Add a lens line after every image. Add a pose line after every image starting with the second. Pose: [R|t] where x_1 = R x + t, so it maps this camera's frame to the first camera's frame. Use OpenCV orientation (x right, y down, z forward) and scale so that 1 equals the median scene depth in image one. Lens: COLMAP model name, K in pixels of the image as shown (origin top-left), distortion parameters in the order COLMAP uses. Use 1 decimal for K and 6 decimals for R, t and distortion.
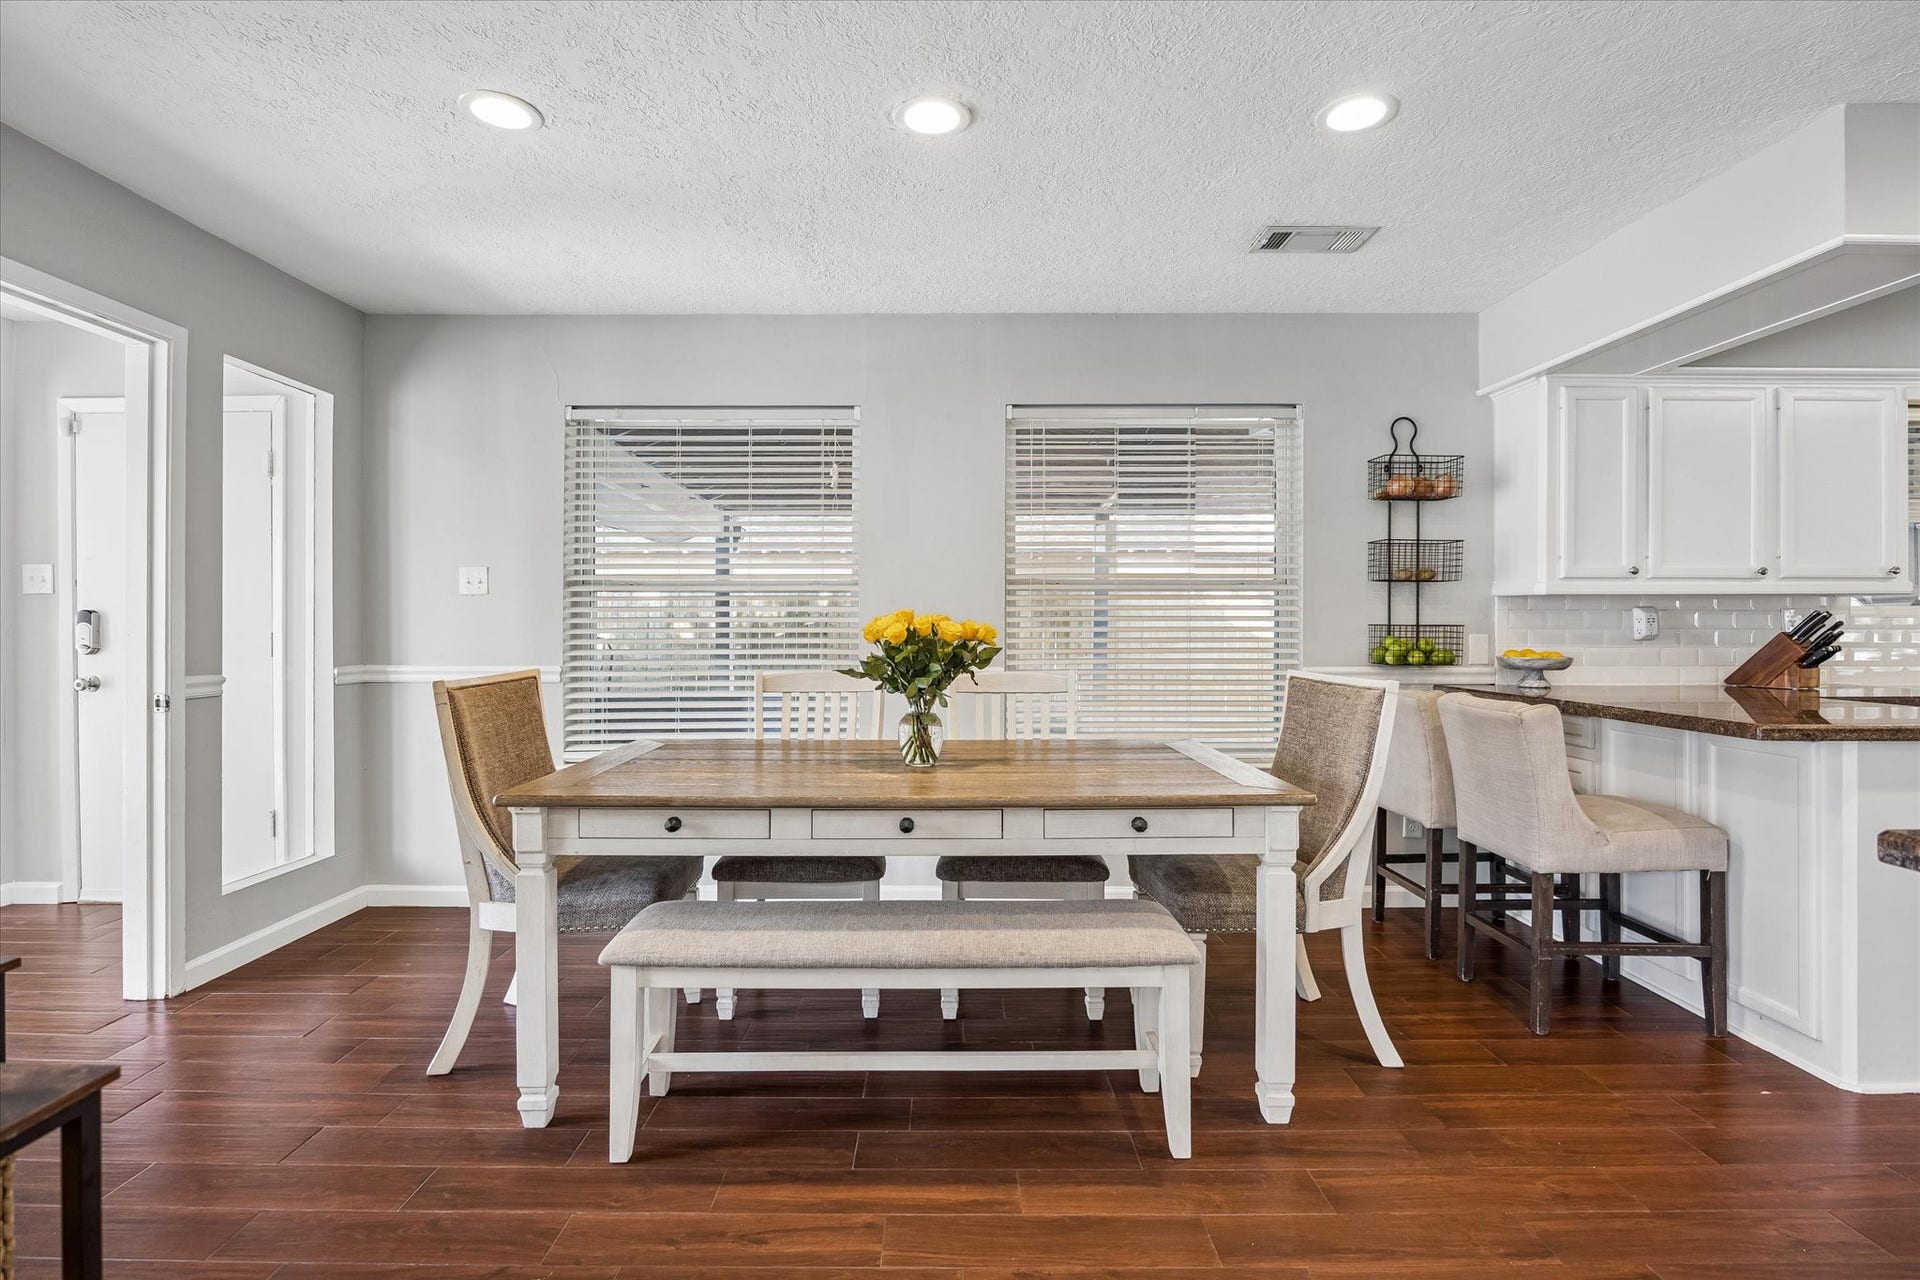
lens RADIAL K [[863.4, 0, 968.3], [0, 863.4, 629.0], [0, 0, 1]] dist [-0.002014, 0.000209]
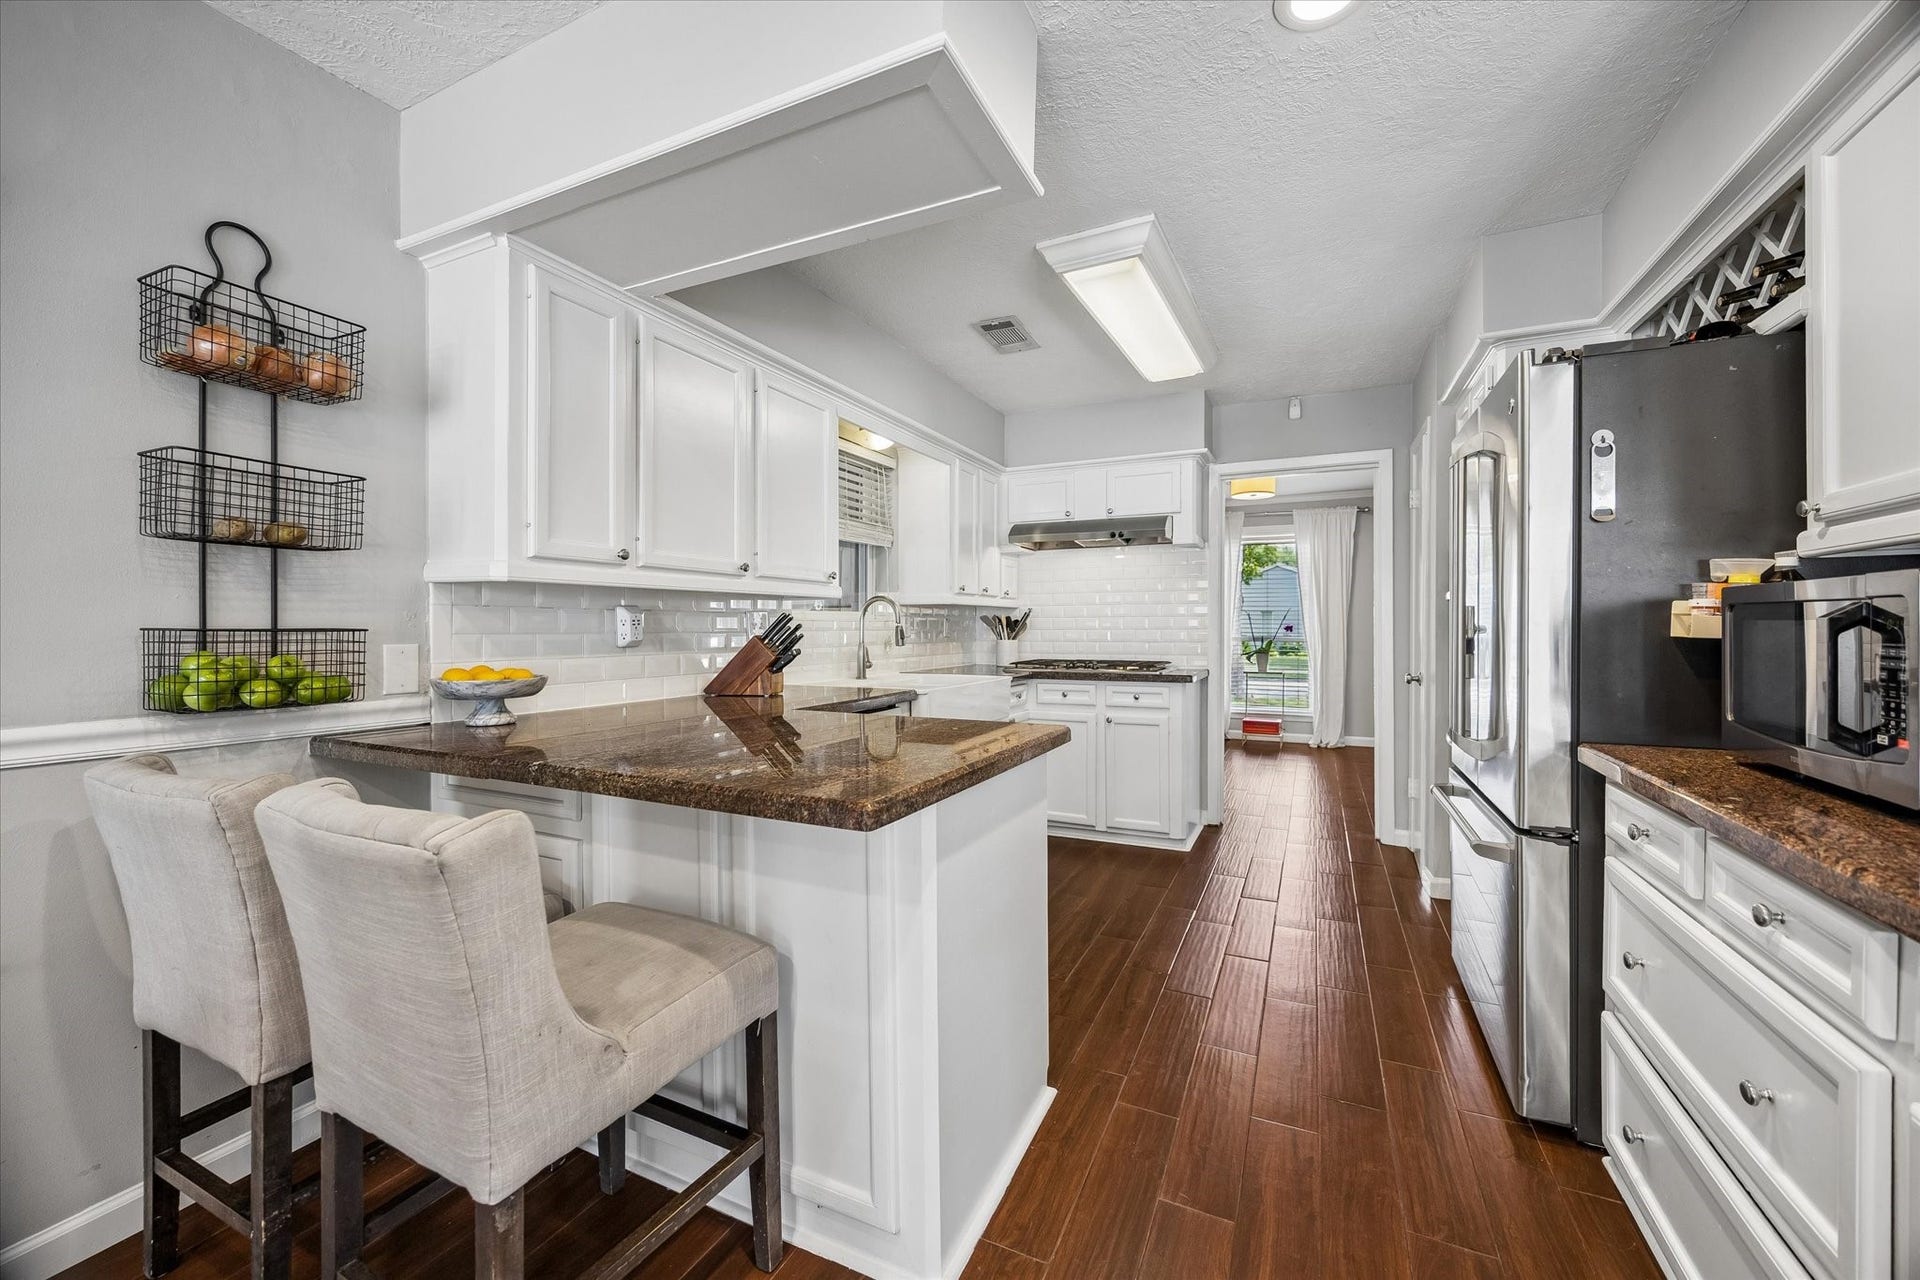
lens RADIAL K [[750.8, 0, 970.3], [0, 750.8, 629.4], [0, 0, 1]] dist [-0.012207, -0.000035]
pose [[0.420934, -0.003211, 0.907086, 0.298966], [0.006408, 0.999979, 0.000567, -0.002078], [-0.907069, 0.005574, 0.420945, 0.437436]]
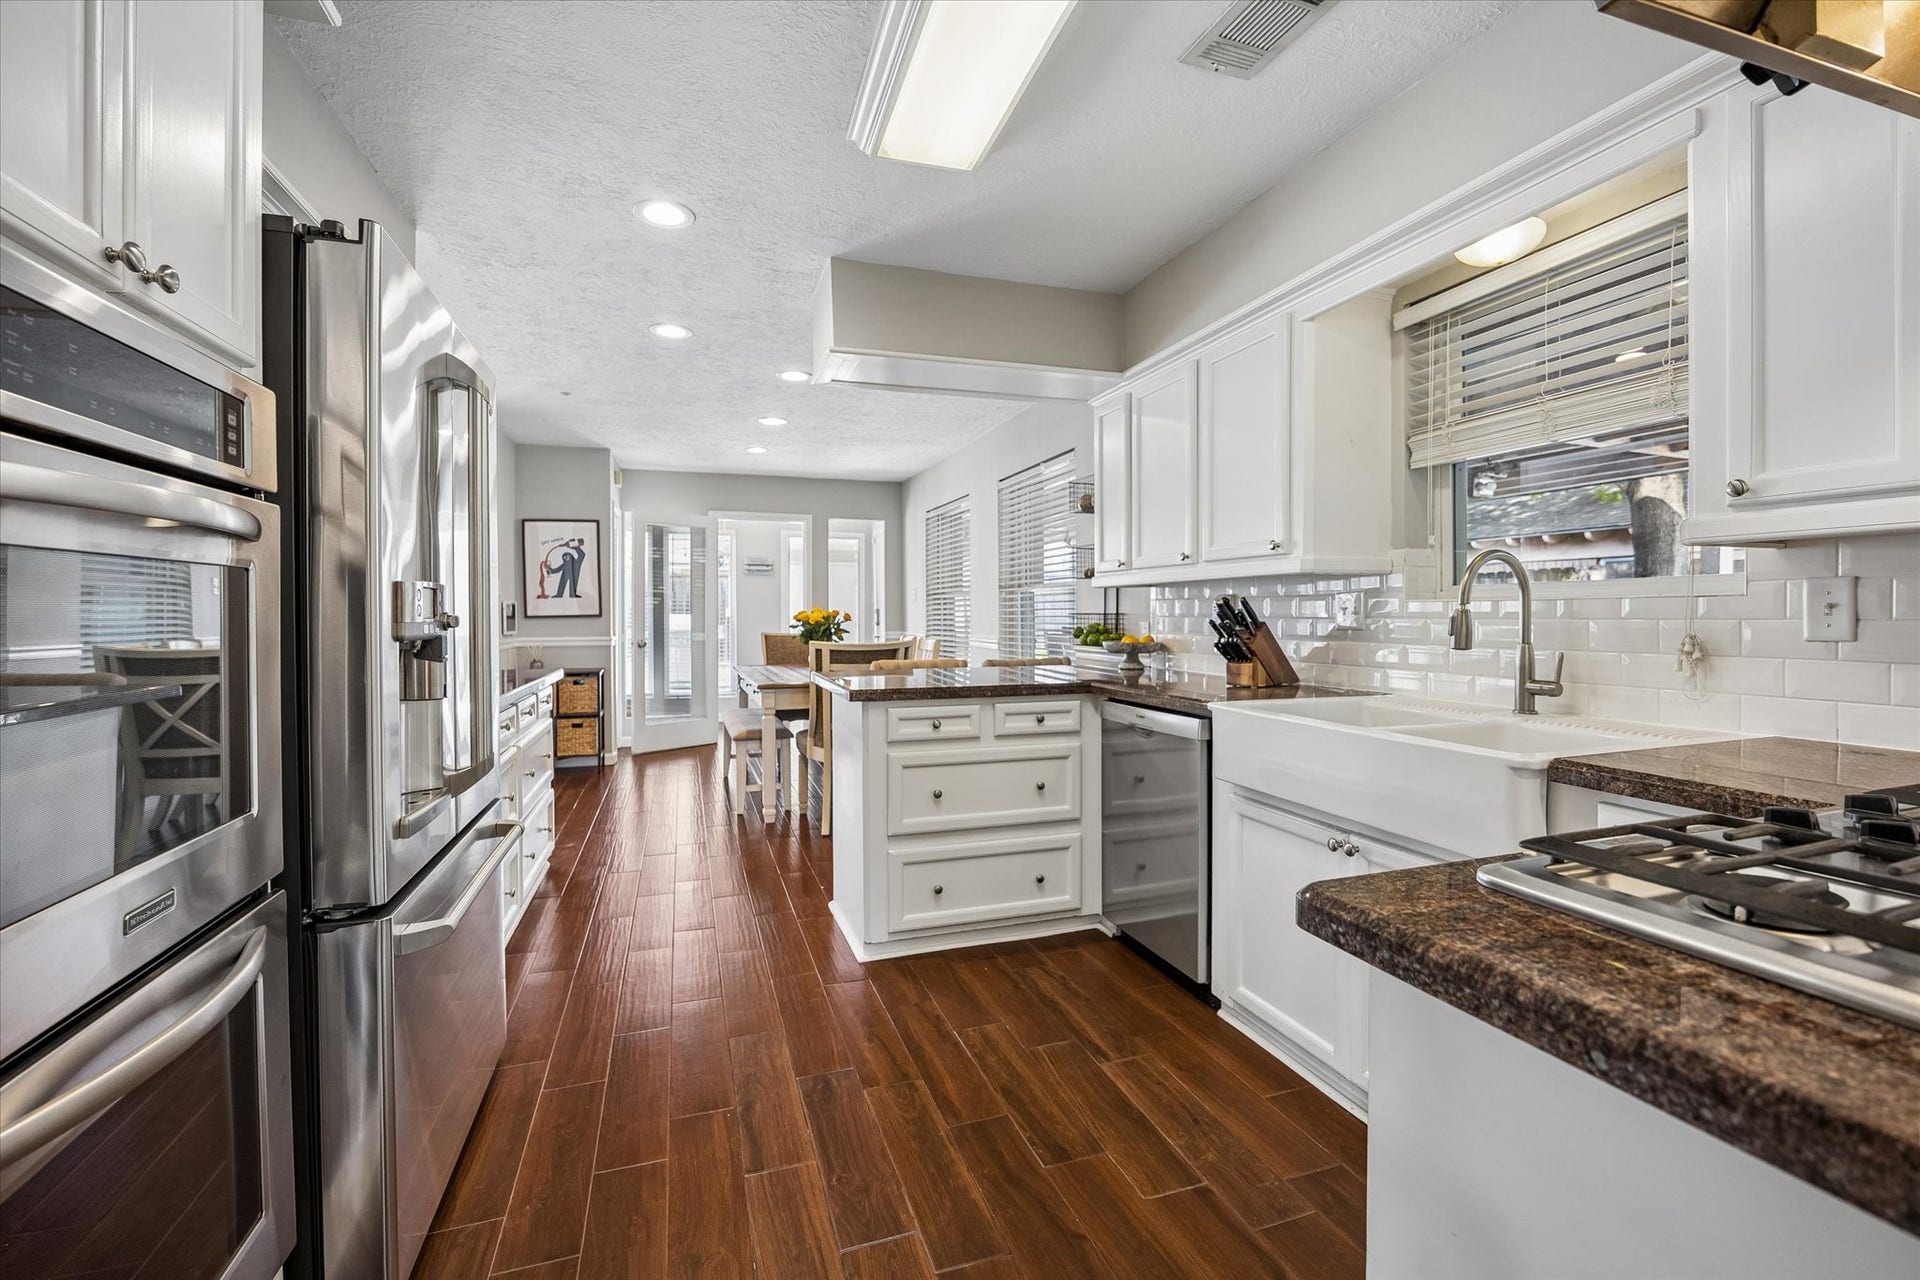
lens RADIAL K [[822.1, 0, 957.3], [0, 822.1, 593.1], [0, 0, 1]] dist [-0.017041, -0.000028]
pose [[0.301760, -0.017464, -0.953224, 1.584173], [-0.002523, 0.999814, -0.019116, -0.008606], [0.953381, 0.008173, 0.301660, 0.455845]]
